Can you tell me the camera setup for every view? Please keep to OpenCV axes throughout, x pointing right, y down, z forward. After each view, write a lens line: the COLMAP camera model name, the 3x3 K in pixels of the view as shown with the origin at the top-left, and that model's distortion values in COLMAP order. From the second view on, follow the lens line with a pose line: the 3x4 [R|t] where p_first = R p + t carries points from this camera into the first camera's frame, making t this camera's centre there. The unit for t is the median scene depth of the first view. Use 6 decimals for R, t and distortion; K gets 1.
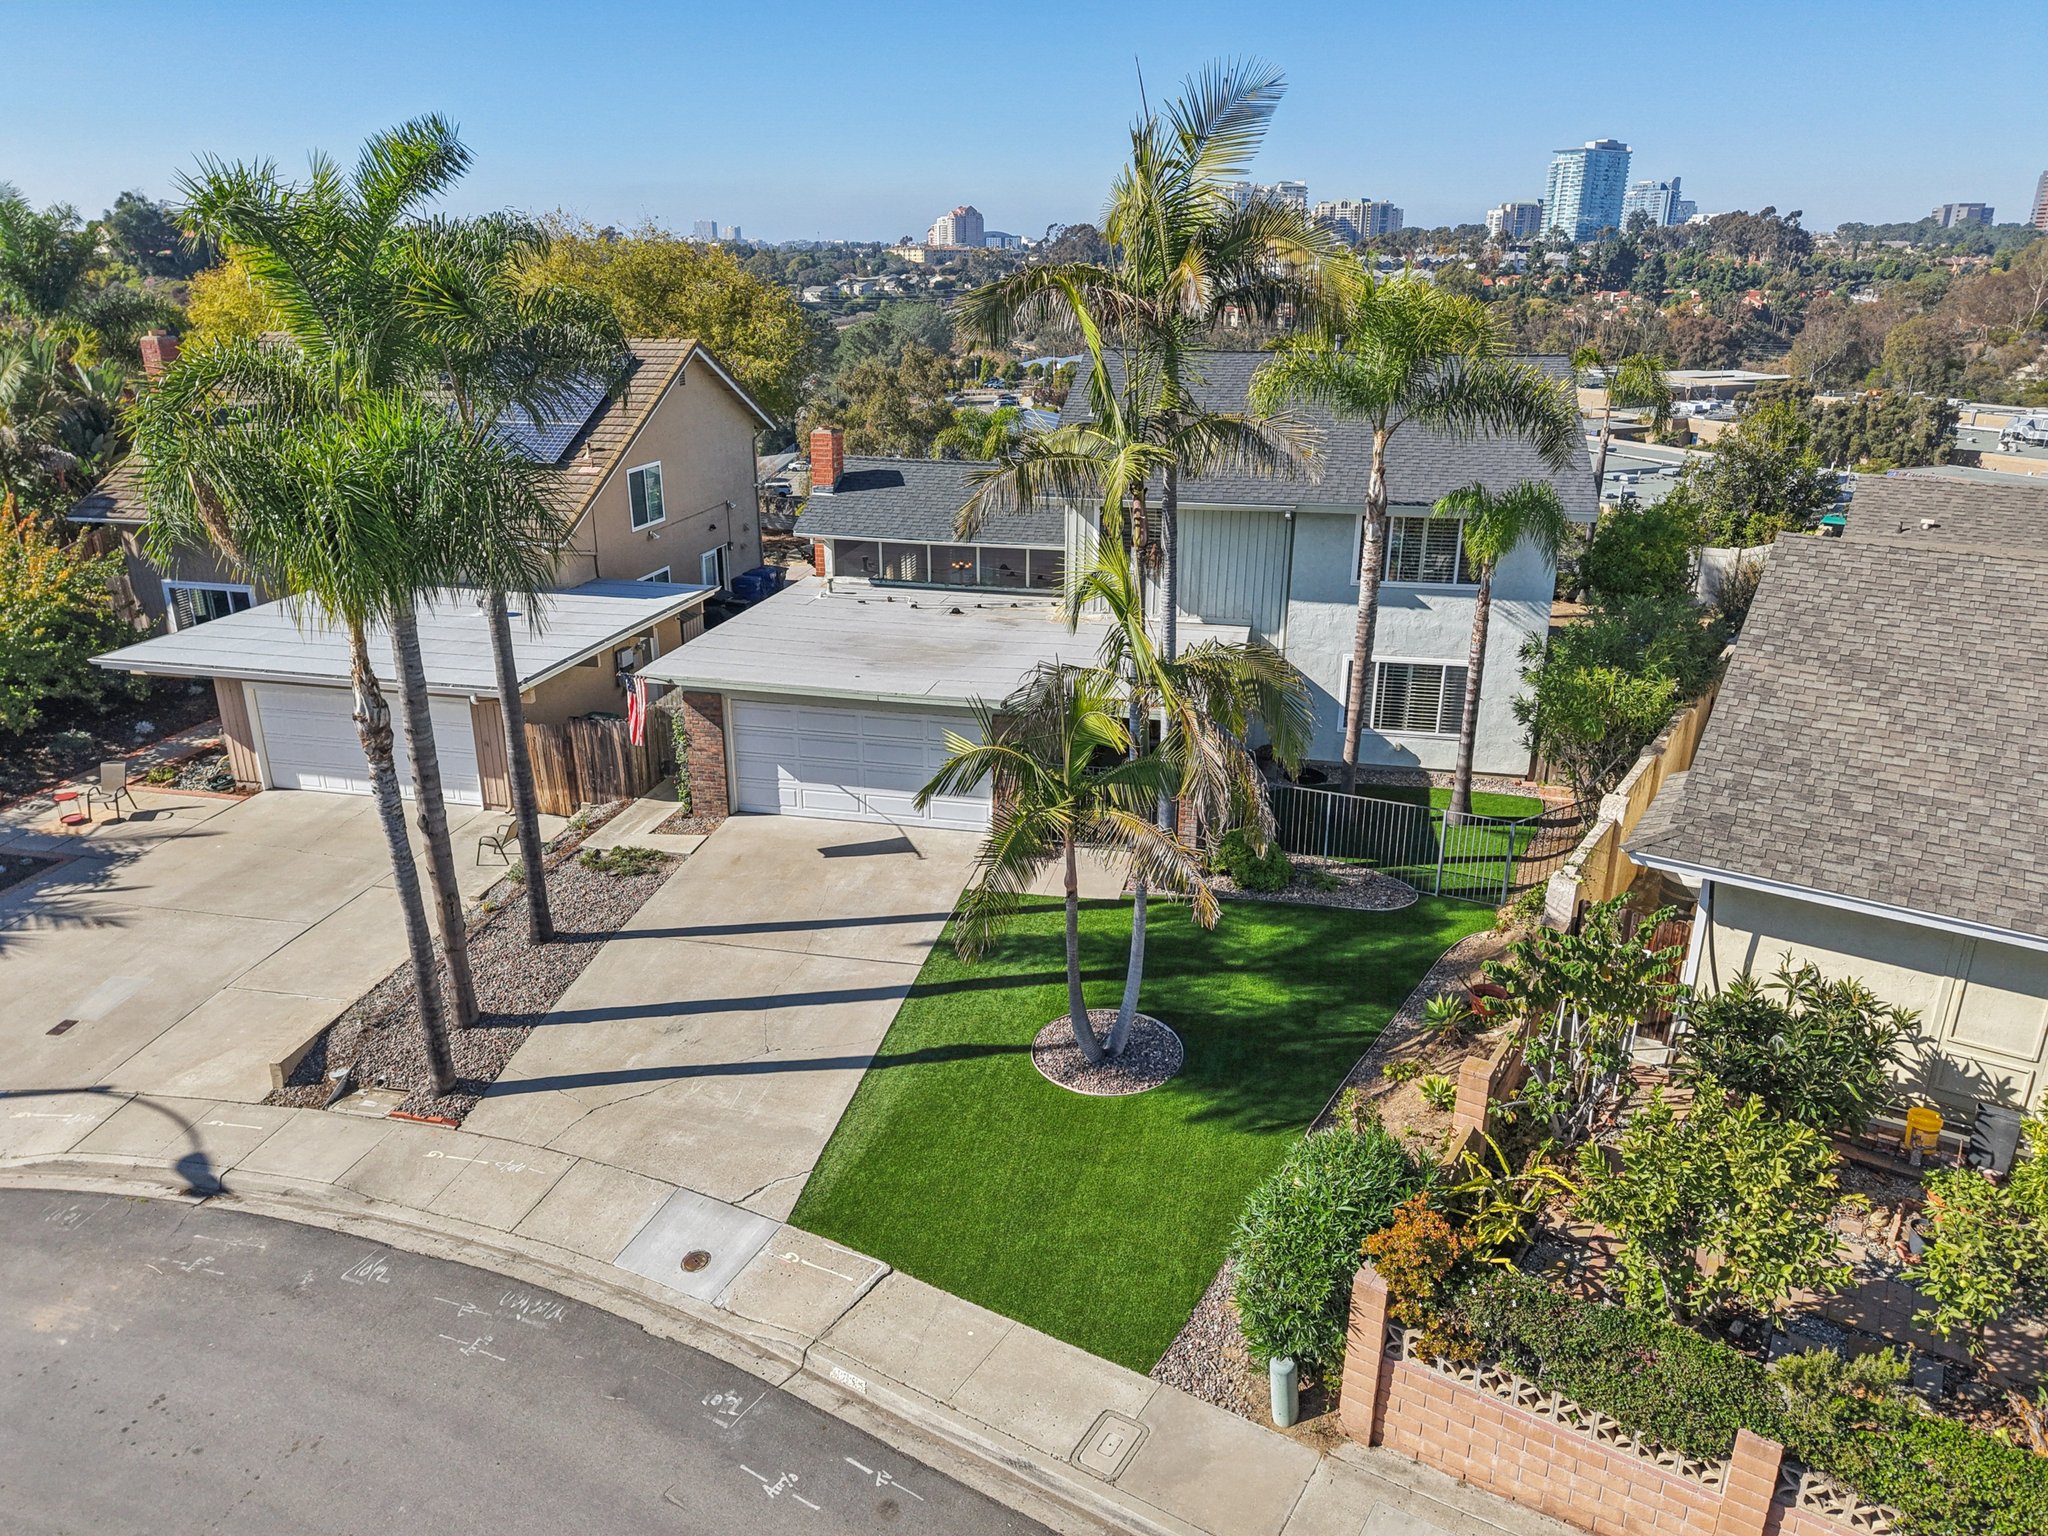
lens RADIAL K [[1371.1, 0, 1010.5], [0, 1371.1, 789.8], [0, 0, 1]] dist [0.027238, -0.031661]
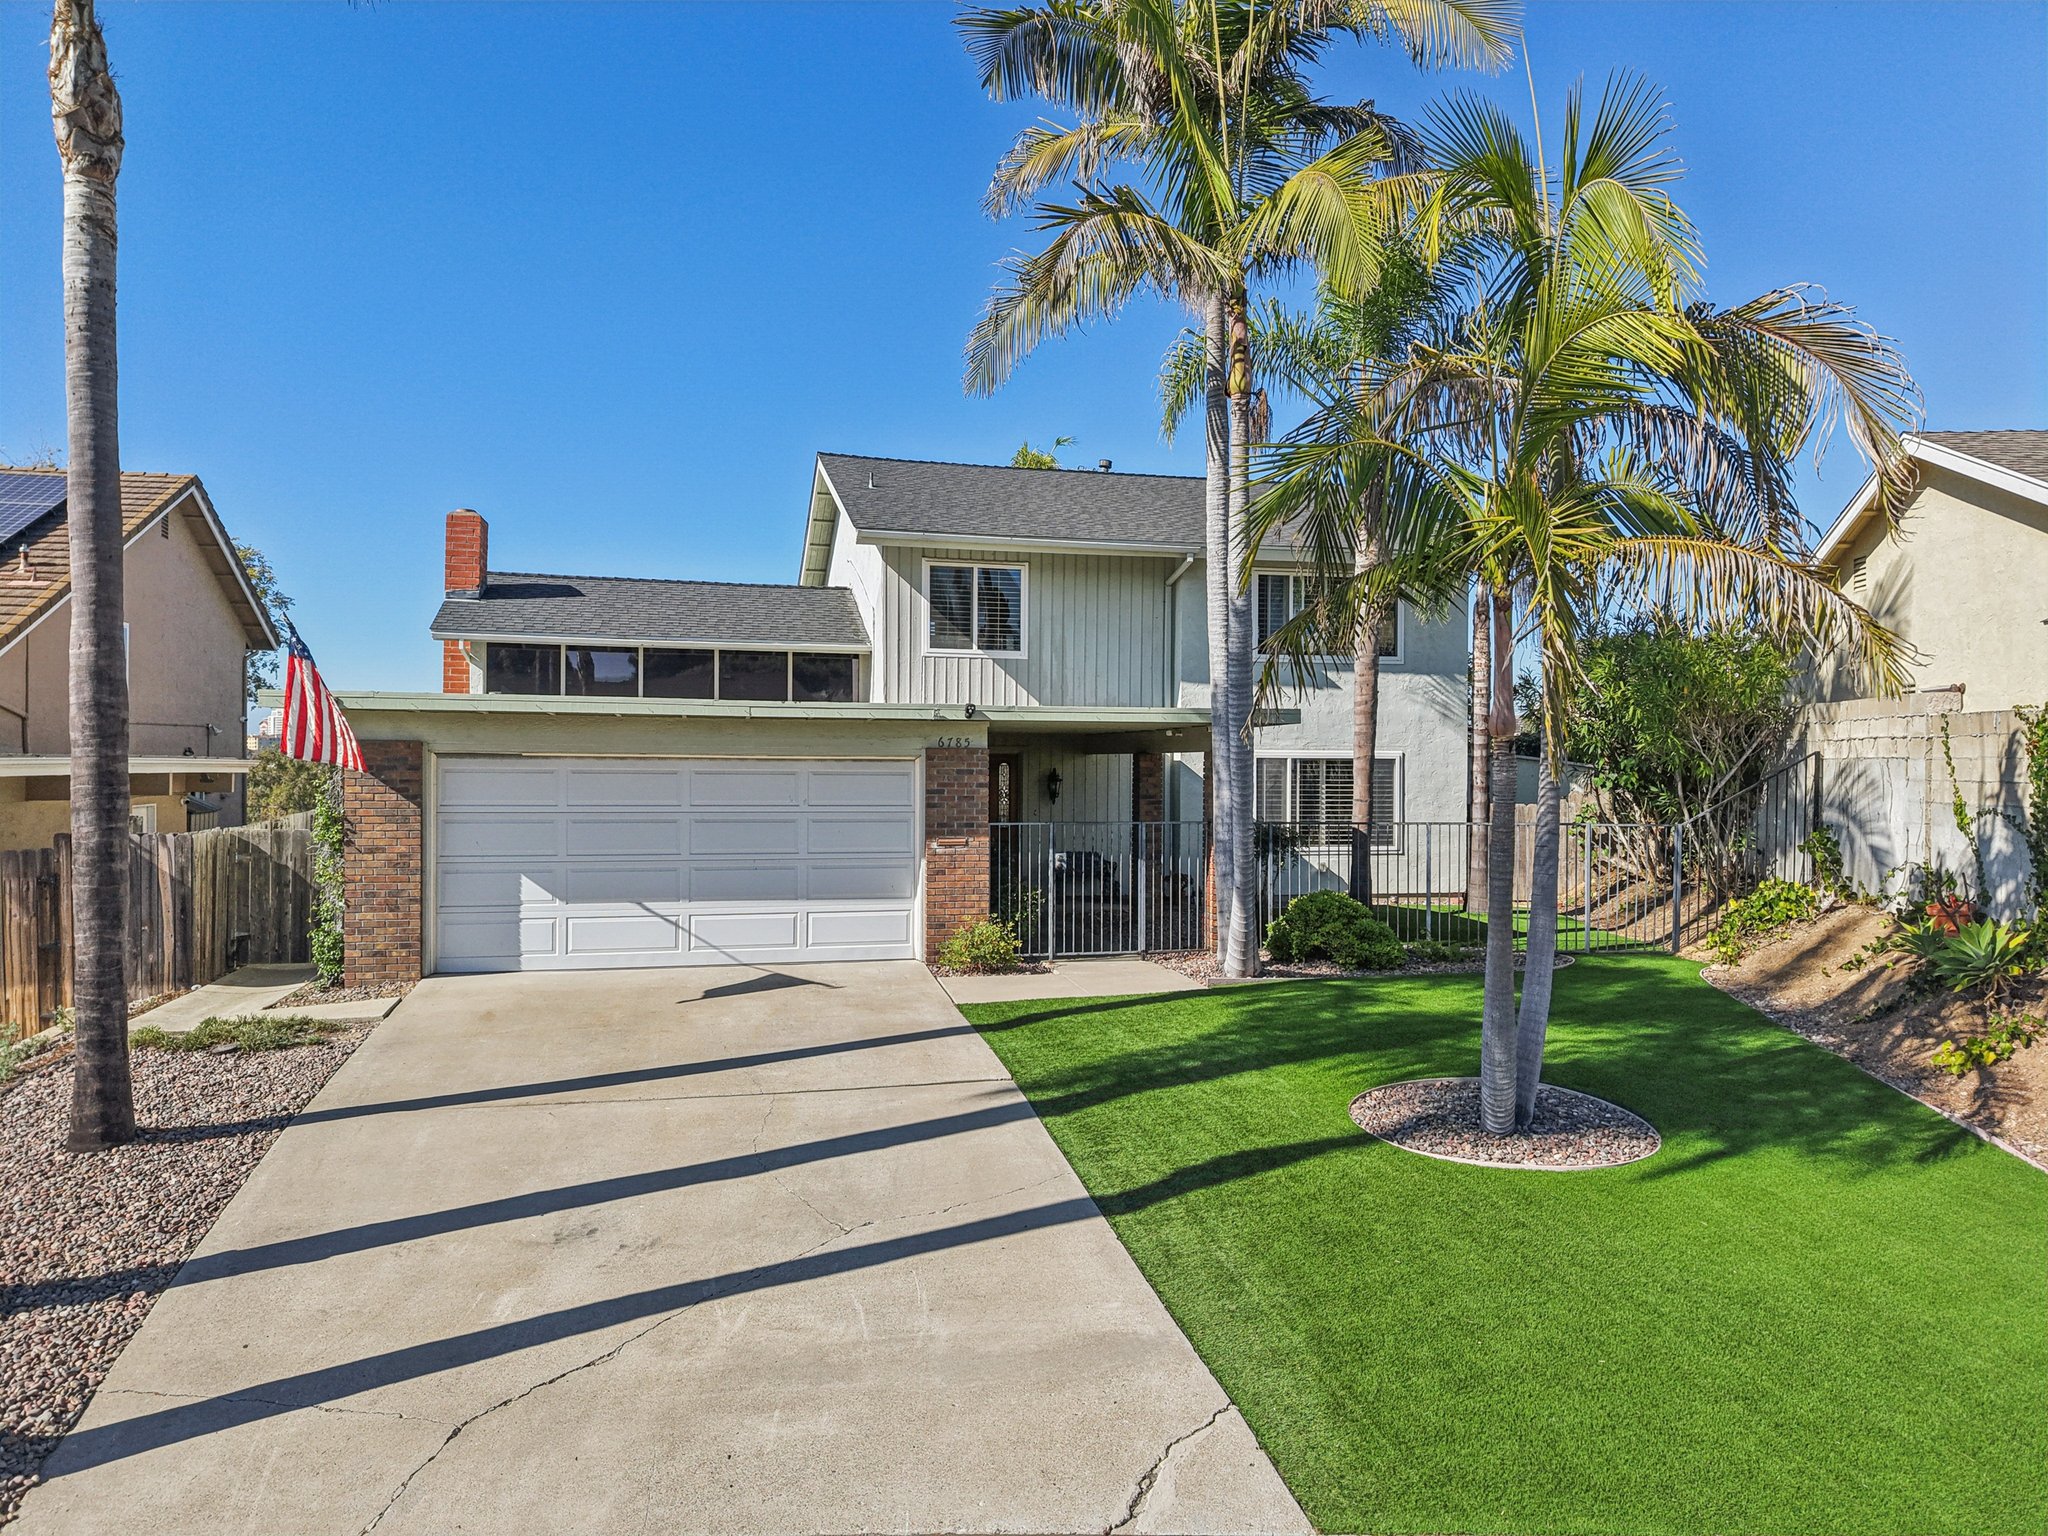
lens RADIAL K [[1371.1, 0, 1019.0], [0, 1371.1, 761.2], [0, 0, 1]] dist [0.027238, -0.031661]
pose [[0.902112, 0.003544, 0.431487, -0.273847], [0.147738, 0.936992, -0.316574, 0.173815], [-0.405422, 0.349332, 0.844748, 0.507941]]
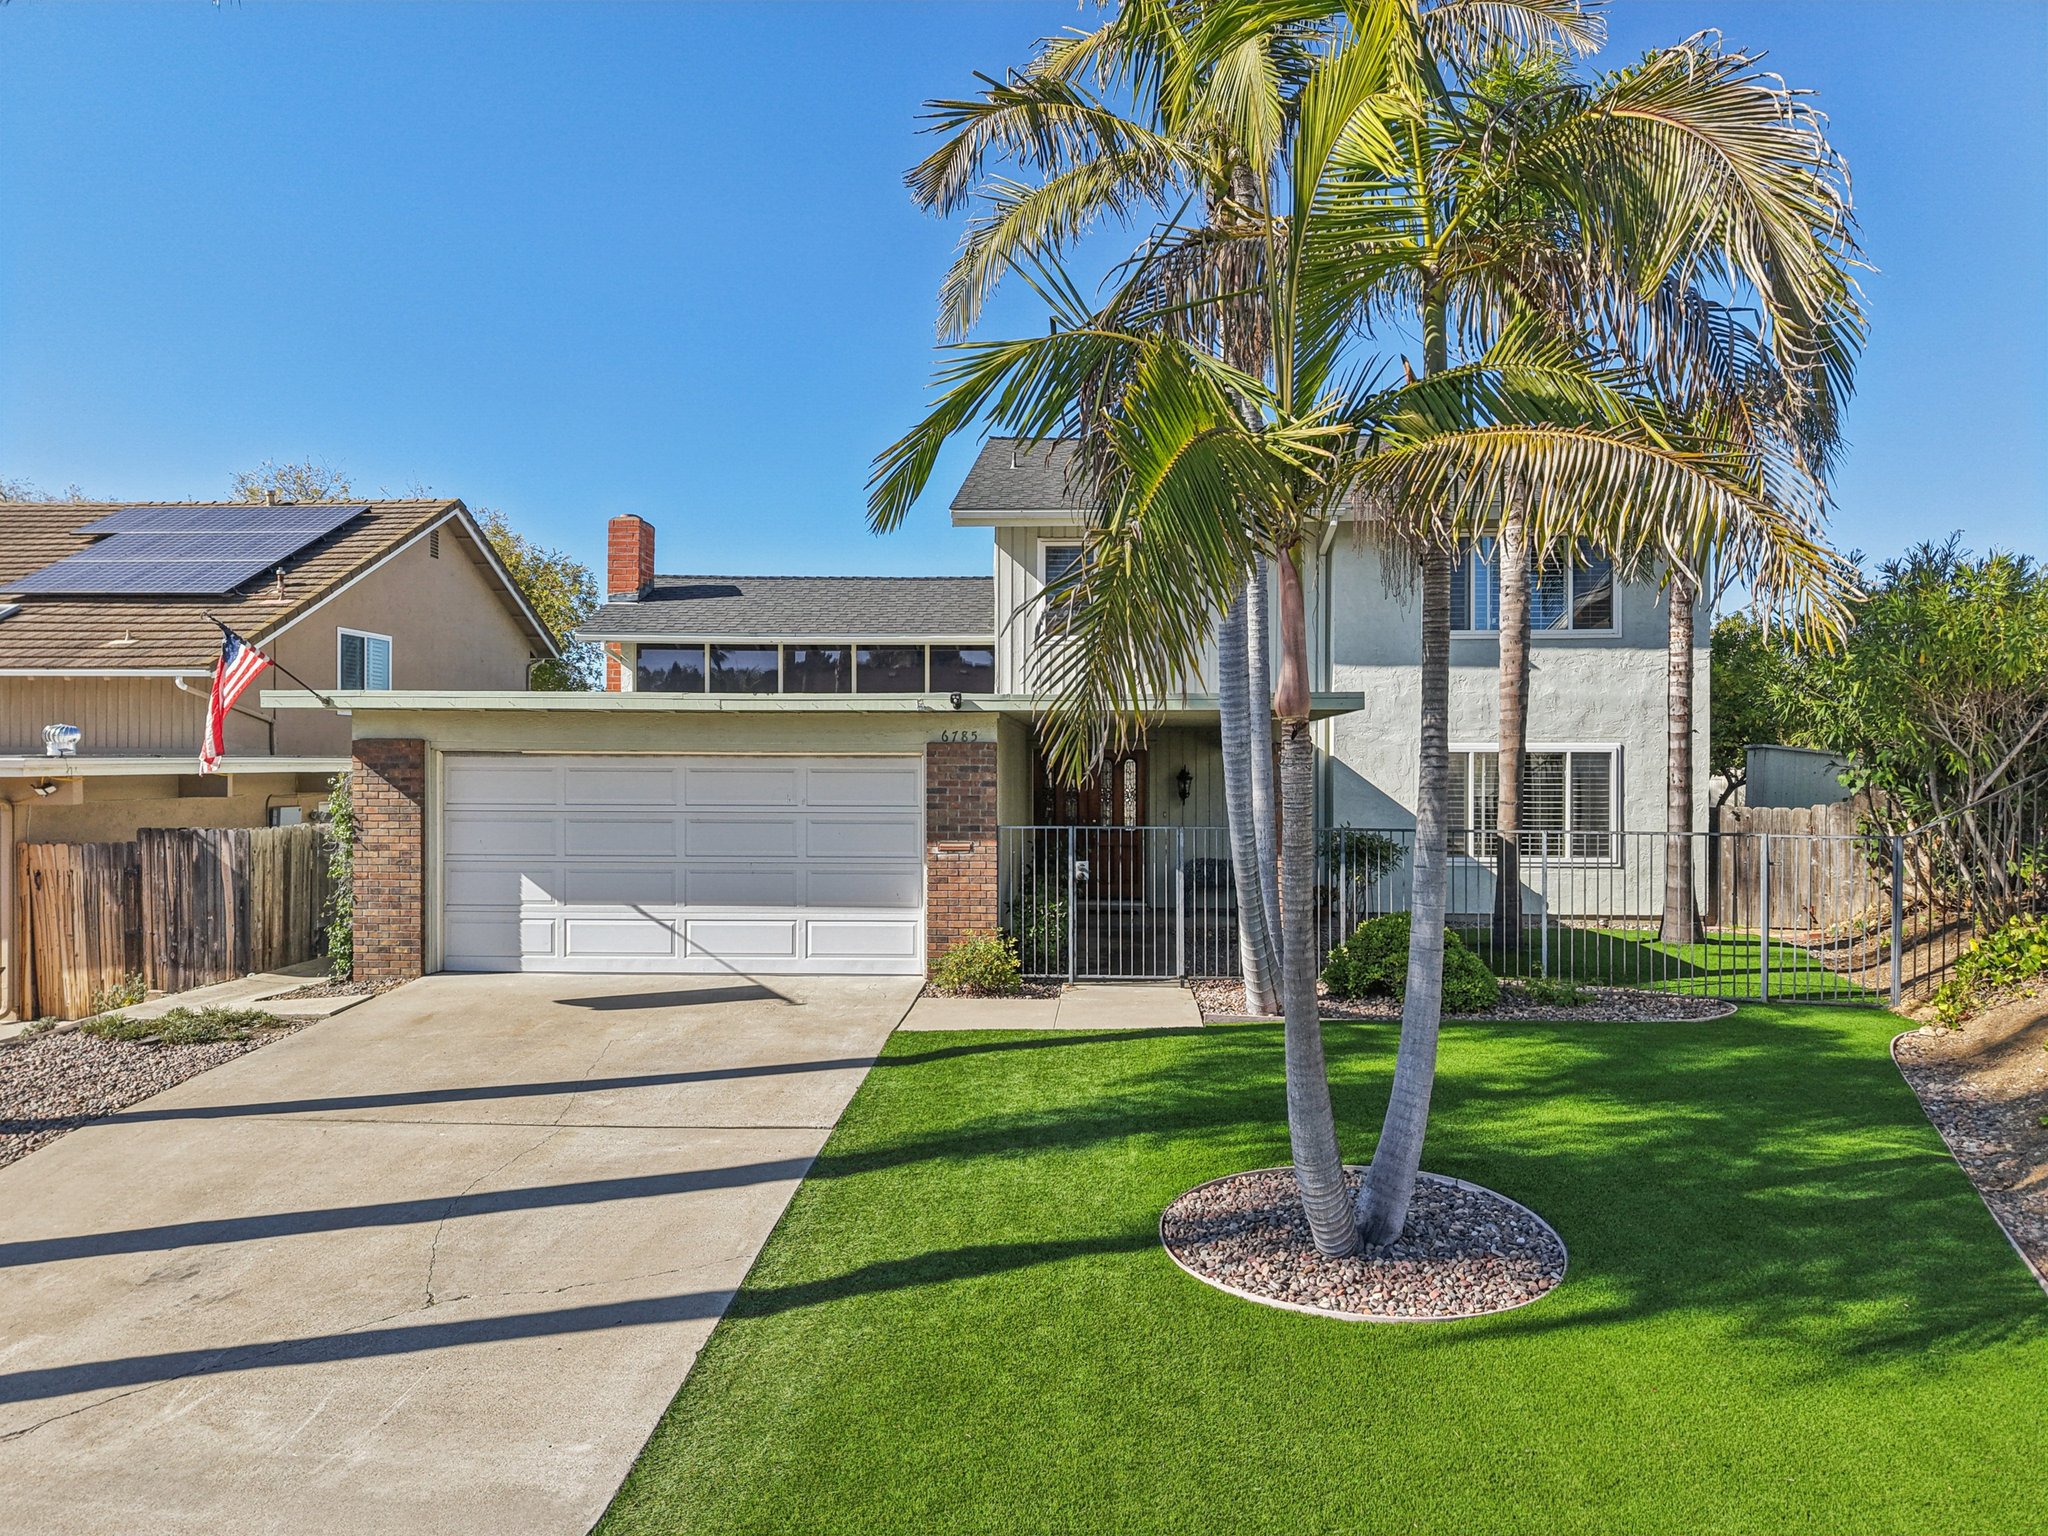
lens RADIAL K [[1371.1, 0, 1013.9], [0, 1371.1, 776.5], [0, 0, 1]] dist [0.027238, -0.031661]
pose [[0.988081, -0.002526, 0.153917, -0.072113], [0.054634, 0.940530, -0.335290, 0.167673], [-0.143916, 0.339702, 0.929457, 0.528369]]
